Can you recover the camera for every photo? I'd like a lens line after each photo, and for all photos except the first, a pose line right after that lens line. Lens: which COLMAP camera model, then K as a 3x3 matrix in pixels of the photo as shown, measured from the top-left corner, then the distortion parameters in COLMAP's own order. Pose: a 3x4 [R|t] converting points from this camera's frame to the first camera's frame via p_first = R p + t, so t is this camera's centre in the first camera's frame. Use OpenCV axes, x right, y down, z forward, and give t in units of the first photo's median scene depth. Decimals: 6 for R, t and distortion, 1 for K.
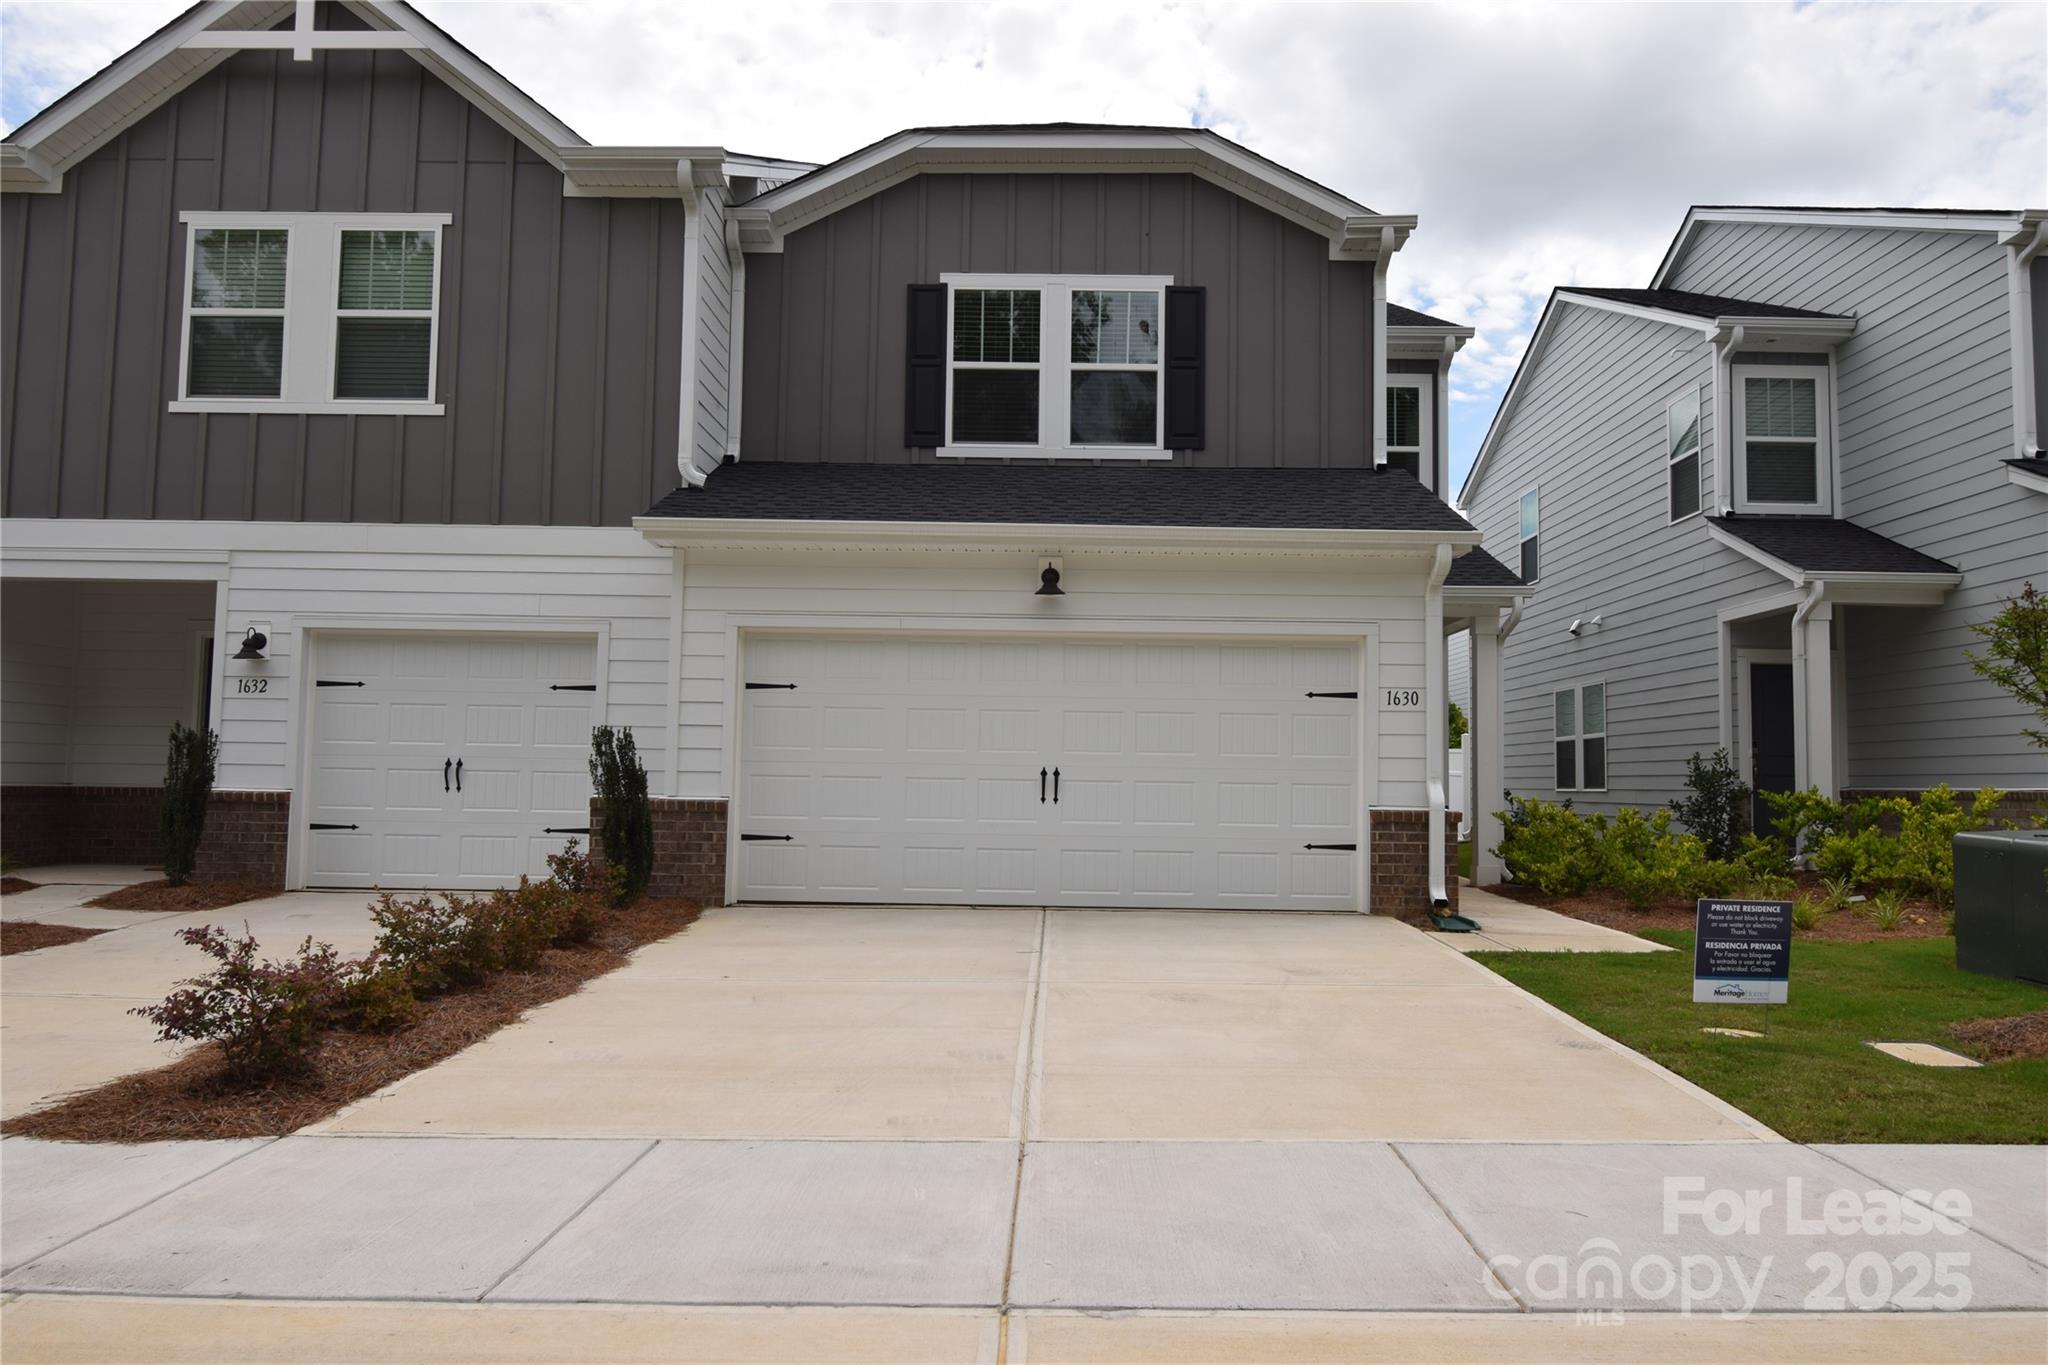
lens RADIAL K [[1453.7, 0, 1034.4], [0, 1453.7, 679.8], [0, 0, 1]] dist [0.007532, -0.025155]
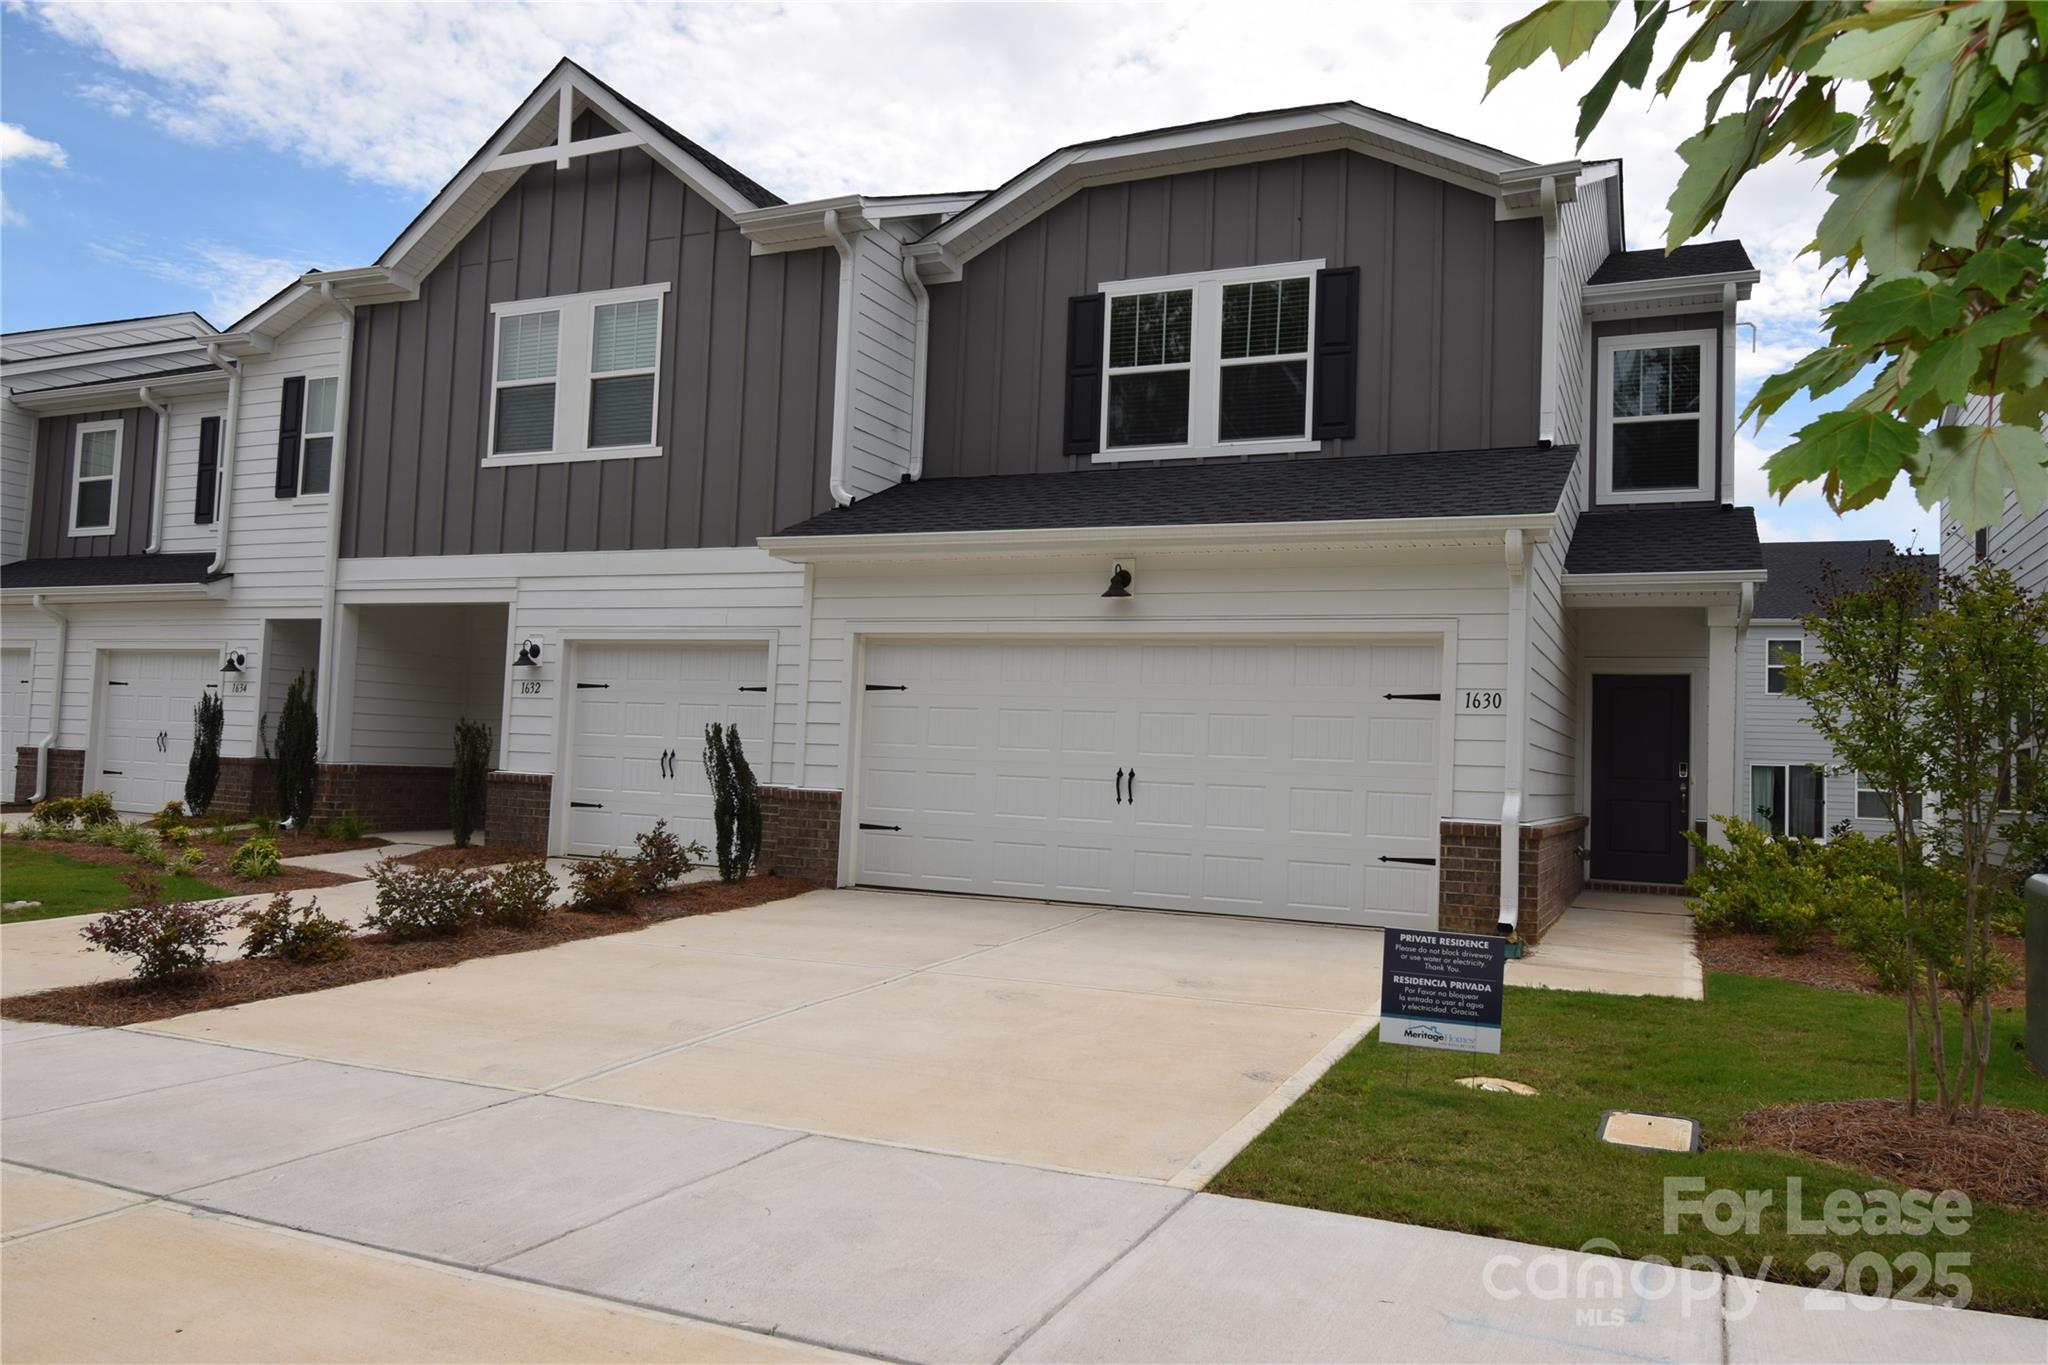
lens RADIAL K [[1453.7, 0, 1044.8], [0, 1453.7, 682.9], [0, 0, 1]] dist [0.007532, -0.025155]
pose [[0.916112, -0.002248, -0.400917, 0.346914], [0.003459, 0.999991, 0.002296, -0.001293], [0.400908, -0.003491, 0.916112, 0.053328]]
